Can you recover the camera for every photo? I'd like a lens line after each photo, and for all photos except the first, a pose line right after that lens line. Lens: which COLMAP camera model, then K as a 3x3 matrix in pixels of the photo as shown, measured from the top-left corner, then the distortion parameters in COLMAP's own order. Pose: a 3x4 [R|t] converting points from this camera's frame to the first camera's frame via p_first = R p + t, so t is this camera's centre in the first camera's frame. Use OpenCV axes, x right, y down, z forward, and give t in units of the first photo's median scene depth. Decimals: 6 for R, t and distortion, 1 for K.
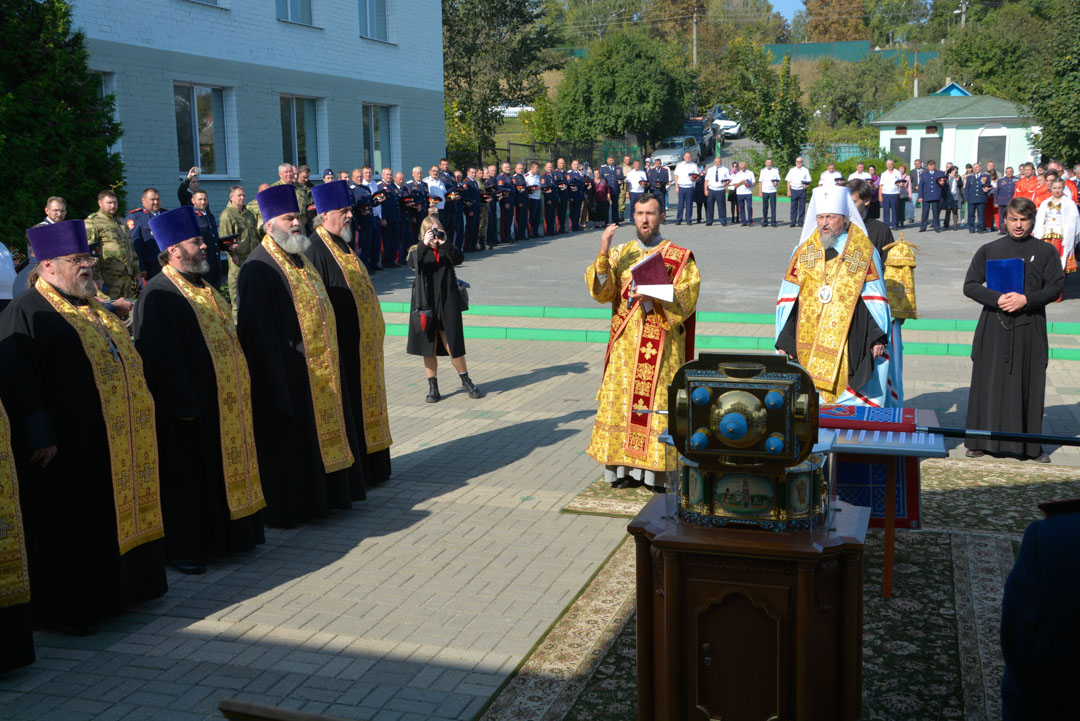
lens RADIAL K [[1173.7, 0, 540.2], [0, 1173.7, 362.2], [0, 0, 1]] dist [0.018626, 0.000000]
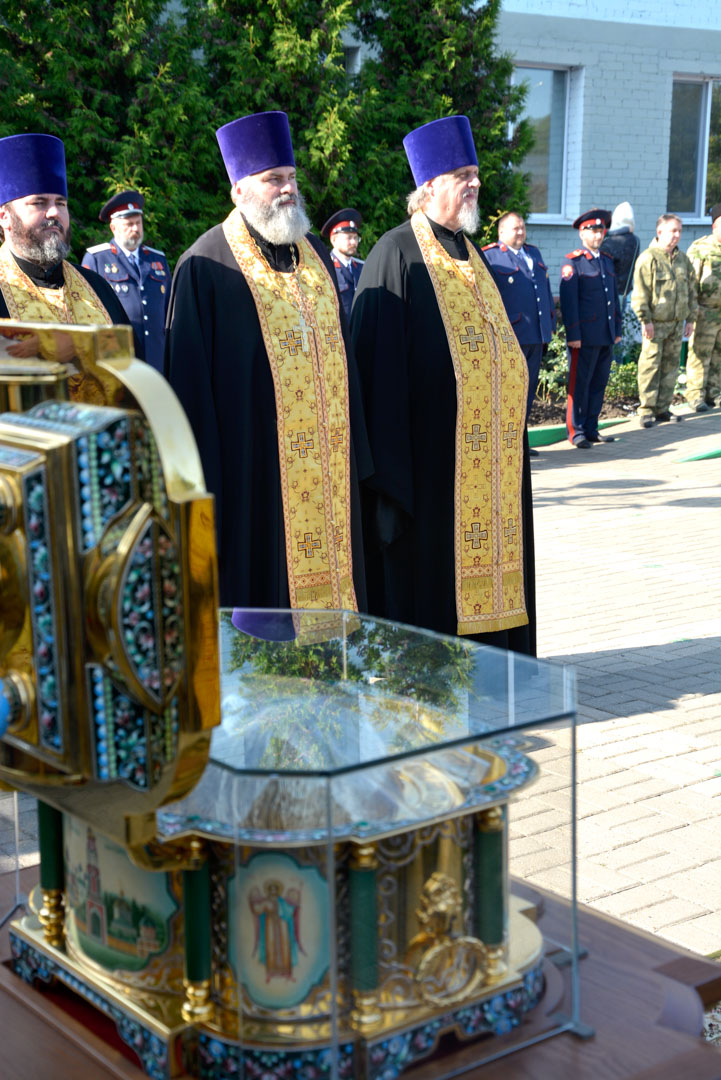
lens RADIAL K [[1534.9, 0, 357.6], [0, 1534.9, 537.3], [0, 0, 1]] dist [0.261432, 0.000000]
pose [[0.826568, 0.102998, -0.553332, 0.122220], [-0.091261, 0.994630, 0.048815, 0.002633], [0.555388, 0.010149, 0.831529, 0.214565]]
